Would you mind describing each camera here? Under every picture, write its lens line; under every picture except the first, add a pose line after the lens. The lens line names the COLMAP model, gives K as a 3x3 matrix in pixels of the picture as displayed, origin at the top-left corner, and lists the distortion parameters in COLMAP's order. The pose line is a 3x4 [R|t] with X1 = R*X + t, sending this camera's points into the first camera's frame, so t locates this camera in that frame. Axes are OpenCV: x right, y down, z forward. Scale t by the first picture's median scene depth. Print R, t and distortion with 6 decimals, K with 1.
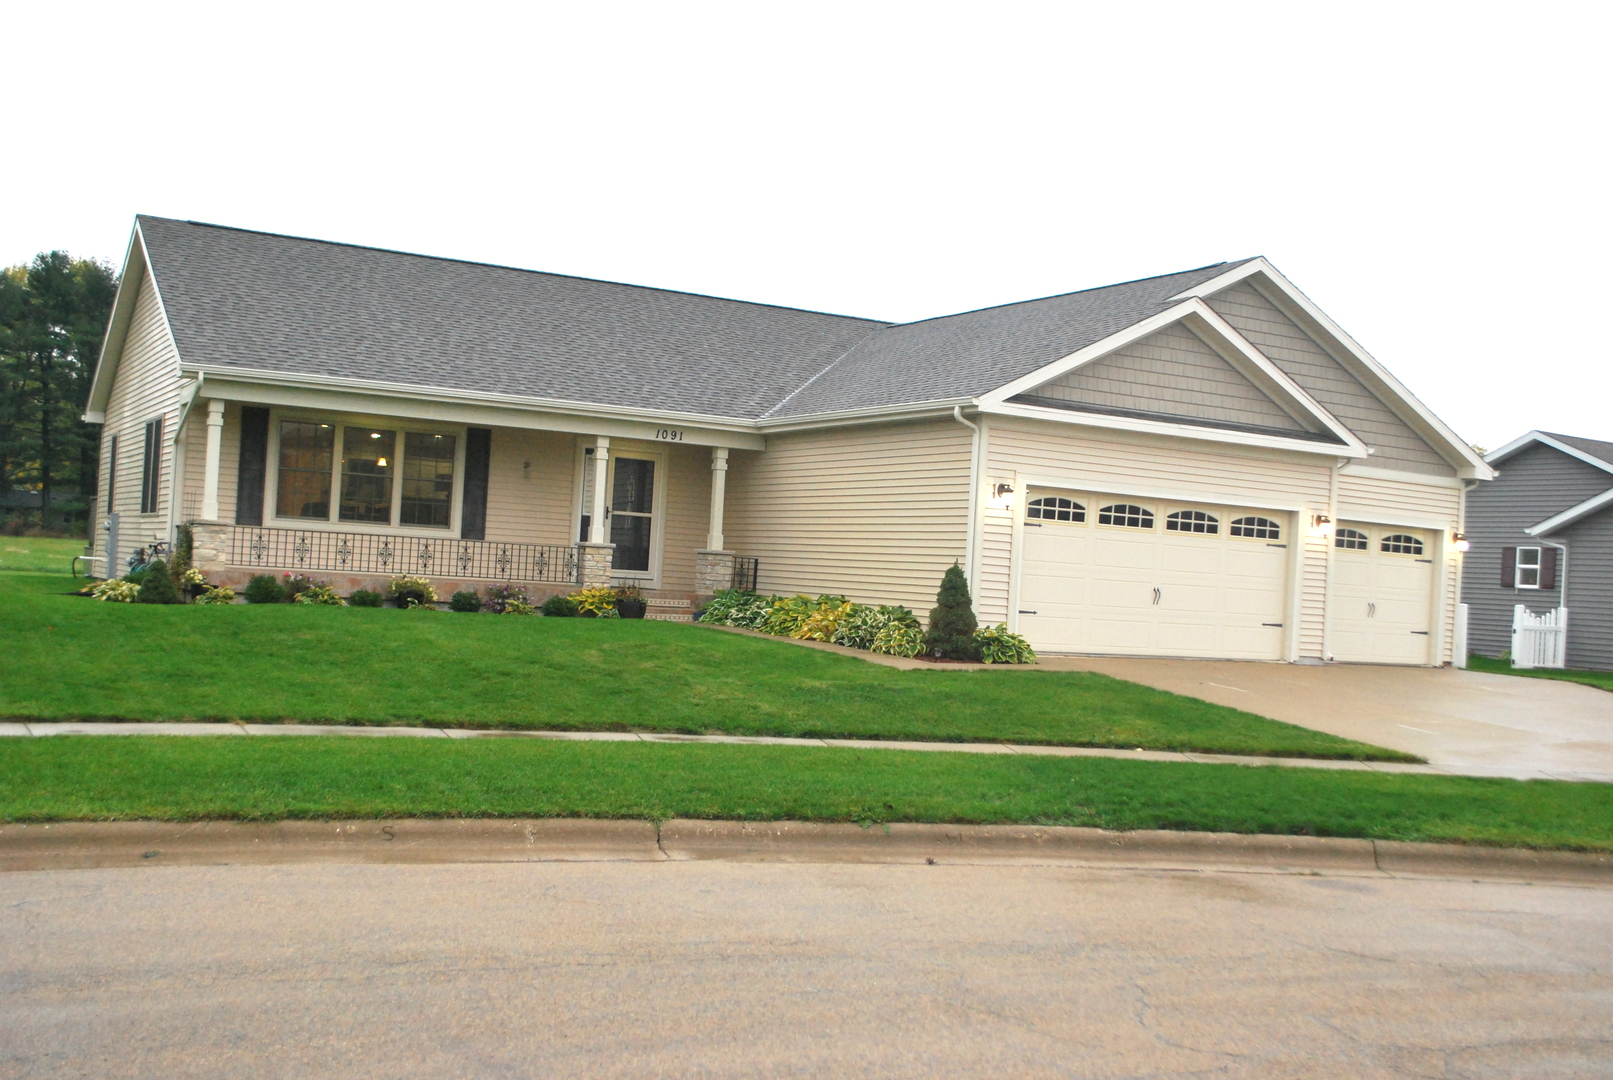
lens RADIAL K [[1651.9, 0, 810.6], [0, 1651.9, 535.8], [0, 0, 1]] dist [-0.036817, 0.000000]
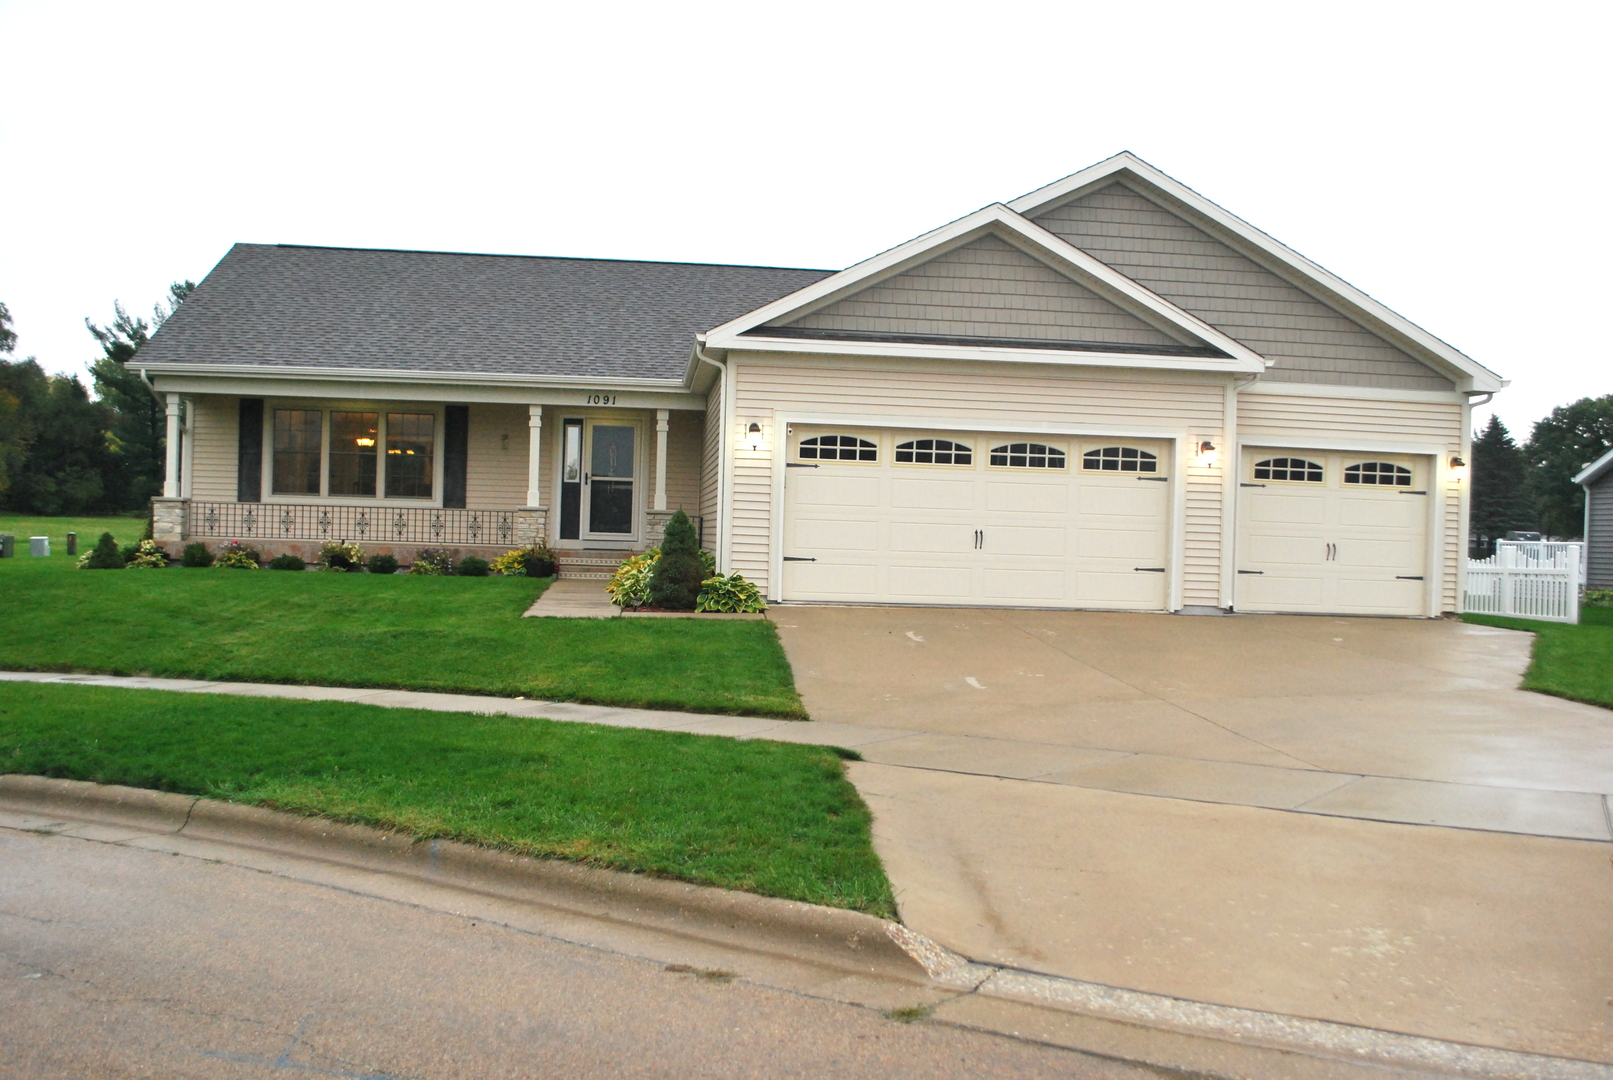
lens RADIAL K [[1483.7, 0, 804.0], [0, 1483.7, 546.9], [0, 0, 1]] dist [-0.031957, 0.000000]
pose [[0.923730, -0.027140, -0.382081, 0.404130], [0.032879, 0.999423, 0.008498, 0.028655], [0.381630, -0.020413, 0.924090, 0.197692]]
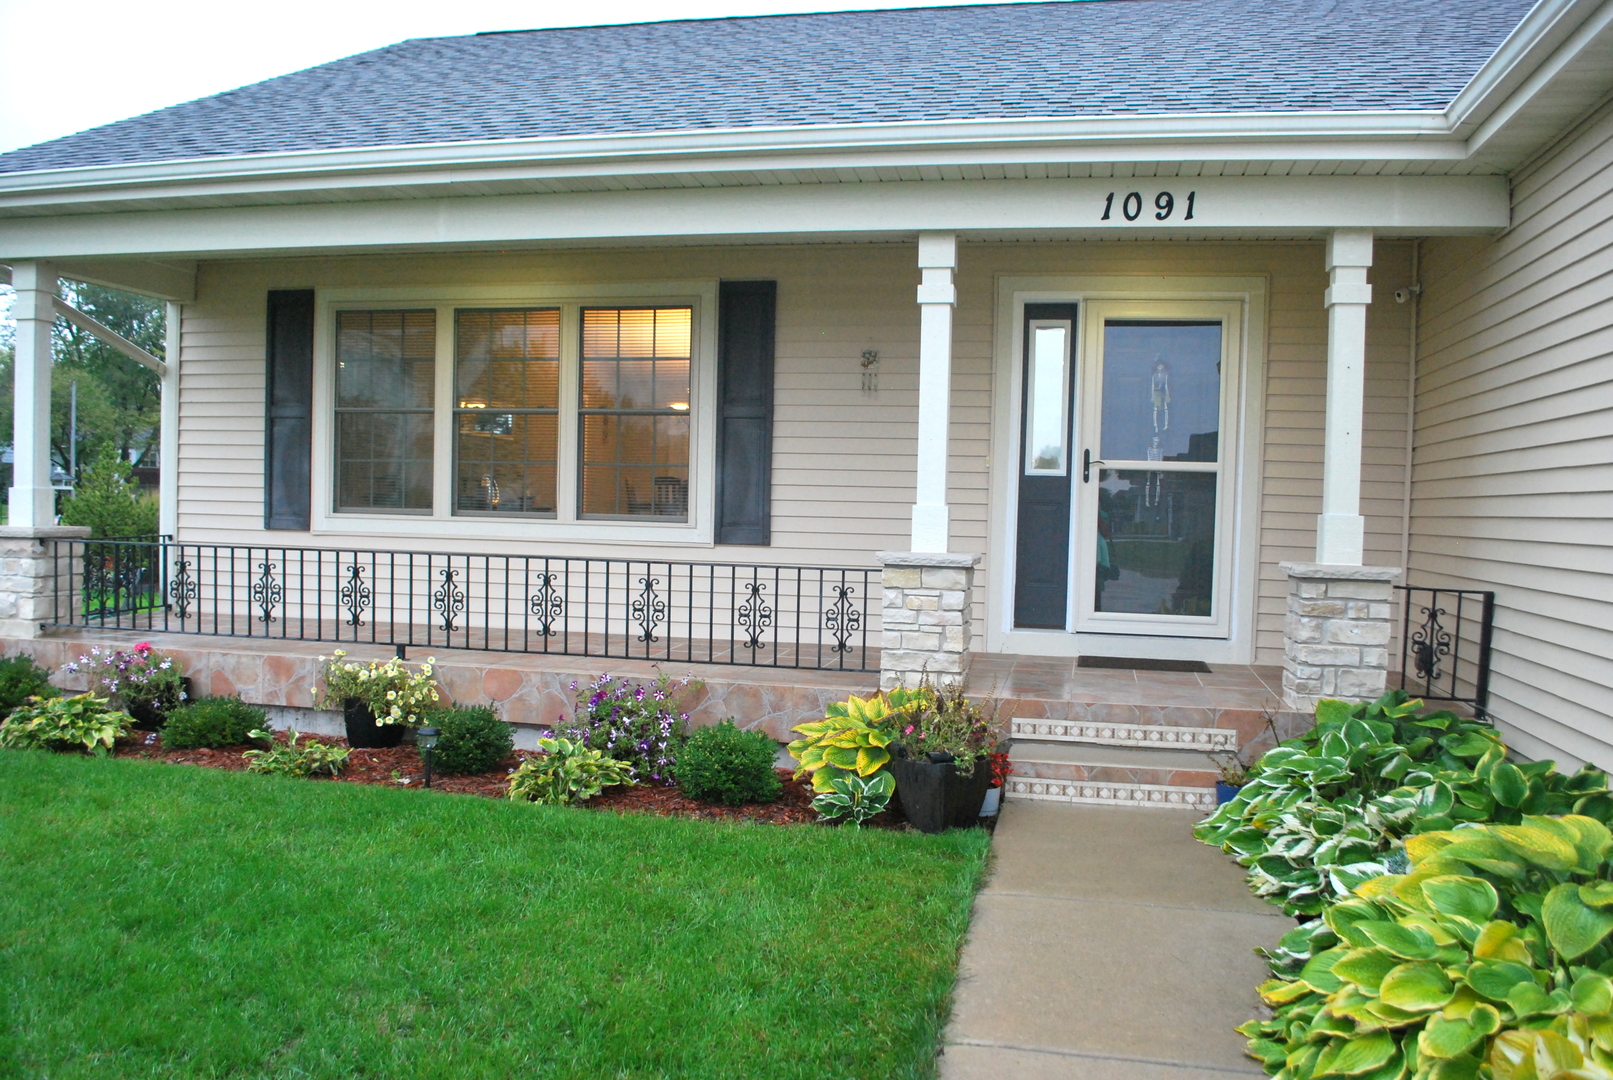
lens RADIAL K [[1301.9, 0, 814.1], [0, 1301.9, 548.4], [0, 0, 1]] dist [-0.076680, -0.002115]
pose [[0.758334, -0.016593, -0.651654, 0.027091], [0.032101, 0.999414, 0.011908, -0.000564], [0.651075, -0.029949, 0.758423, 0.808527]]
